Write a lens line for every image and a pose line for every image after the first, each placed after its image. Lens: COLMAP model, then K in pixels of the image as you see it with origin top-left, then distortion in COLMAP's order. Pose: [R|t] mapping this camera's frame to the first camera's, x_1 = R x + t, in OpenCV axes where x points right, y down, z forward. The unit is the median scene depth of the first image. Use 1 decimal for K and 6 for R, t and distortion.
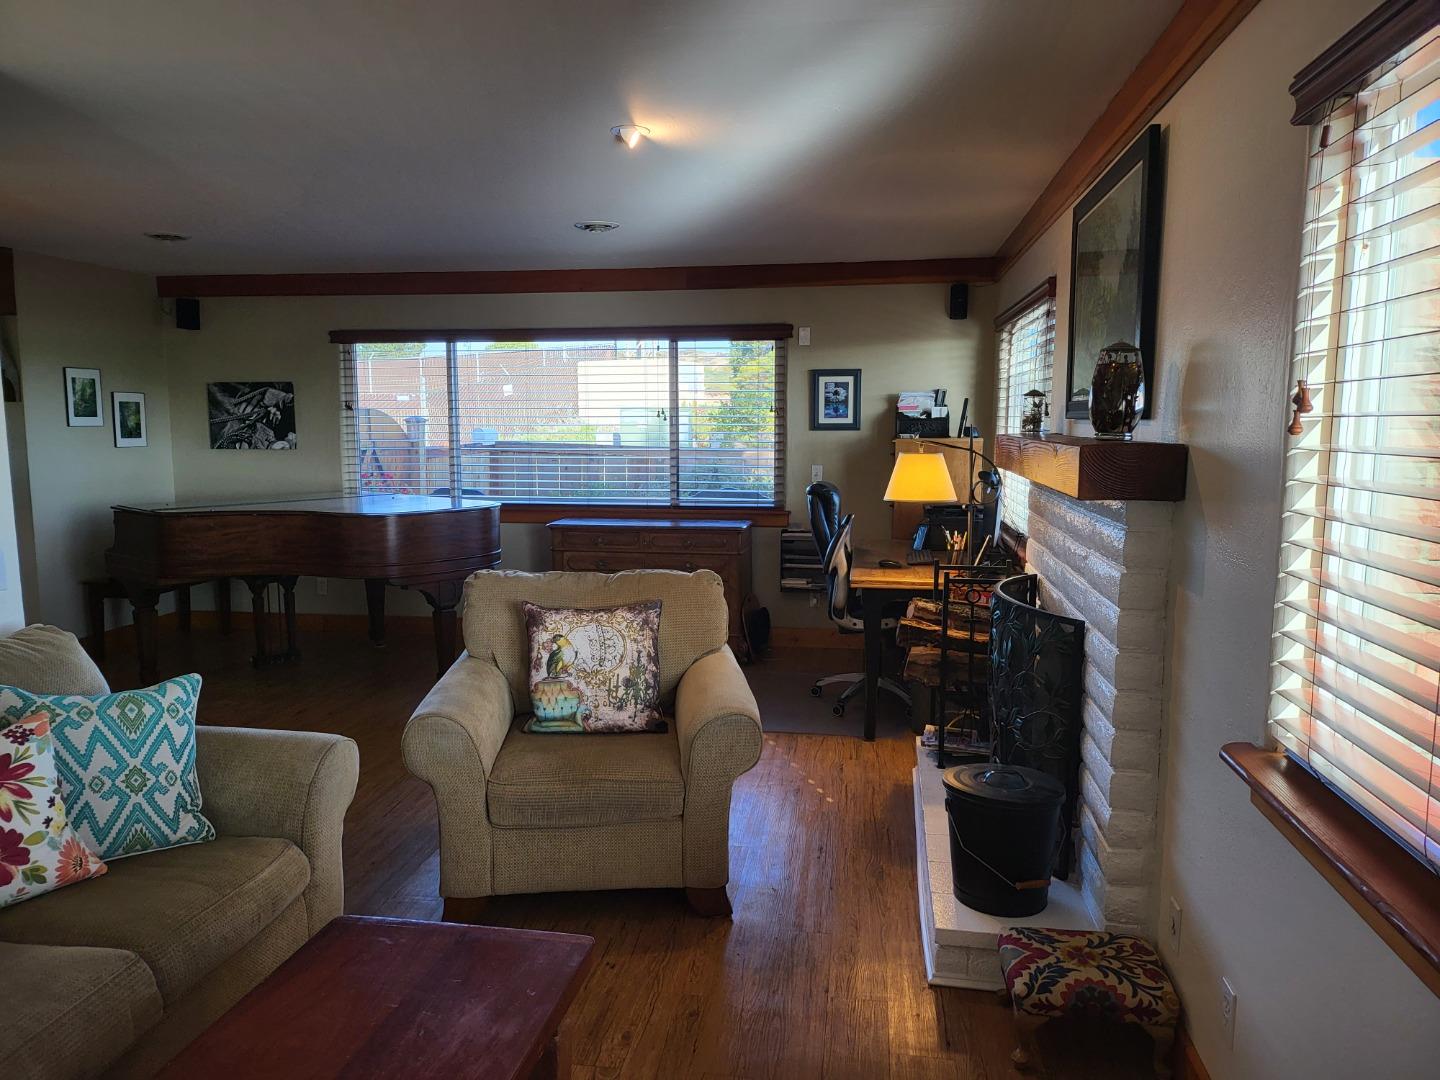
lens RADIAL K [[1003.3, 0, 709.7], [0, 1003.3, 541.7], [0, 0, 1]] dist [0.065269, -0.073018]
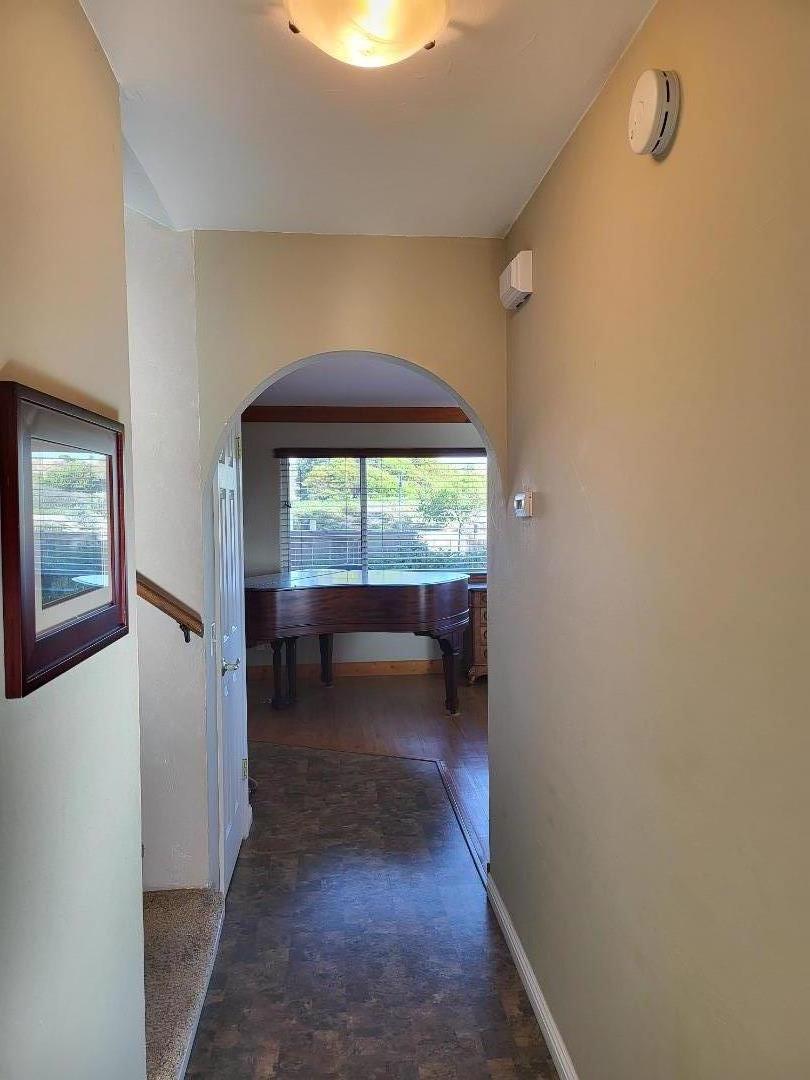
lens RADIAL K [[752.5, 0, 408.8], [0, 752.5, 546.8], [0, 0, 1]] dist [0.065269, -0.073018]
pose [[0.966674, -0.026940, 0.254590, -0.514180], [0.045092, 0.996818, -0.065734, -0.009590], [-0.252009, 0.075023, 0.964812, 0.021100]]
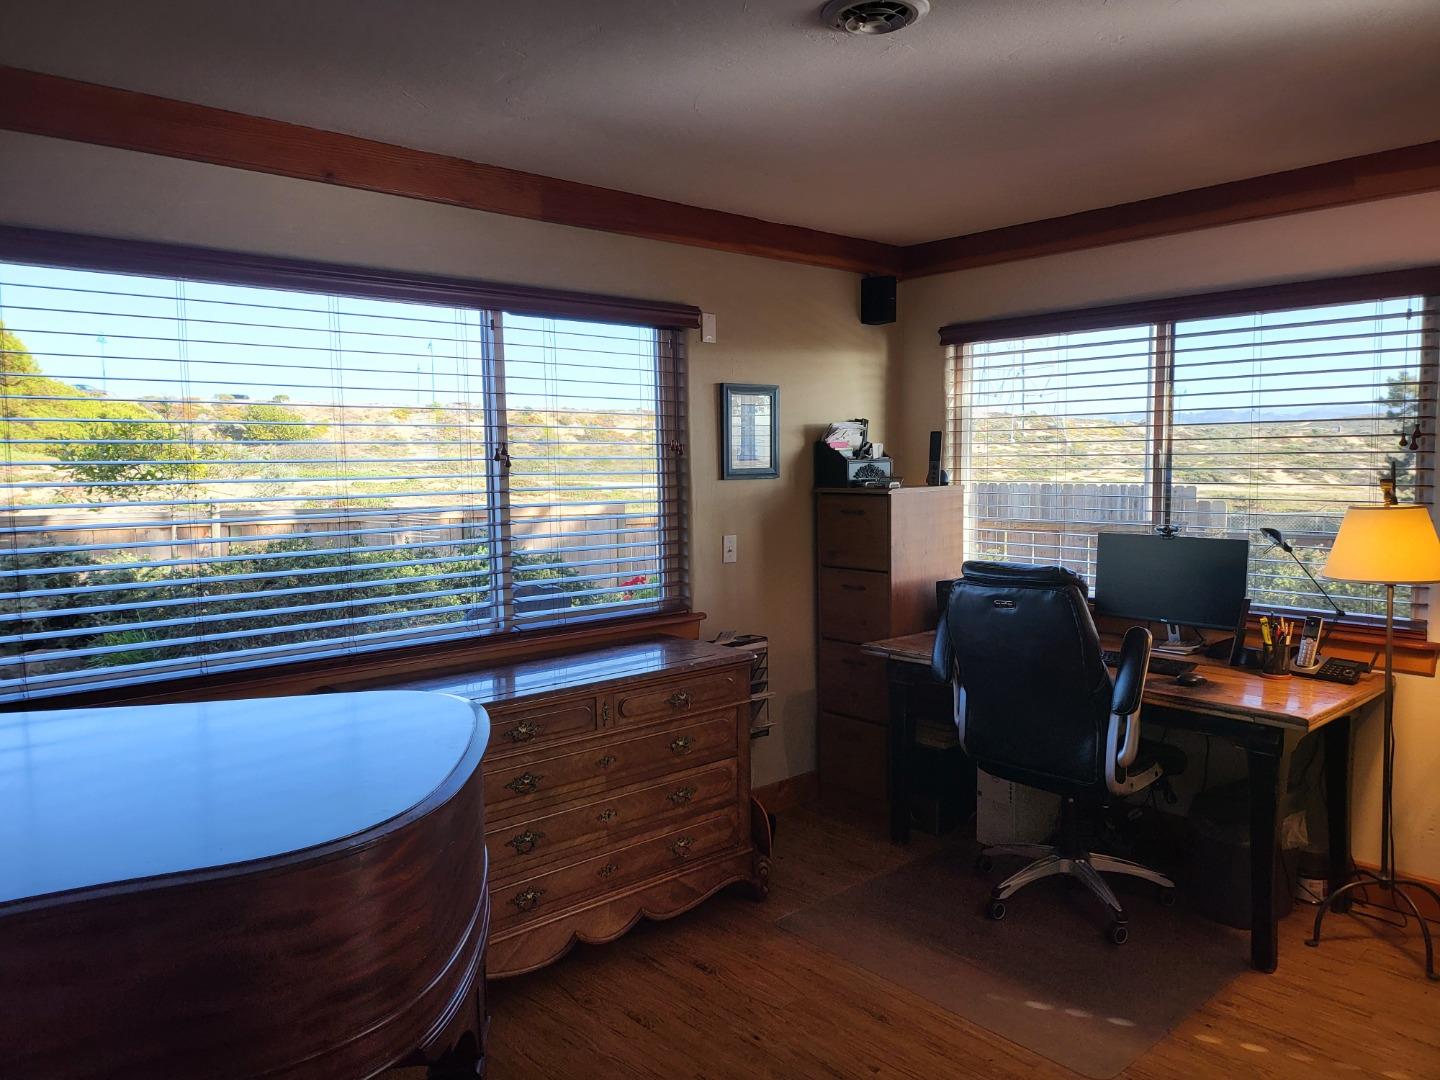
lens RADIAL K [[1003.3, 0, 740.2], [0, 1003.3, 536.5], [0, 0, 1]] dist [0.065269, -0.073018]
pose [[0.616691, -0.067433, 0.784312, -0.400679], [0.107067, 0.994251, 0.001298, -0.080491], [-0.779891, 0.083174, 0.620365, 0.646307]]
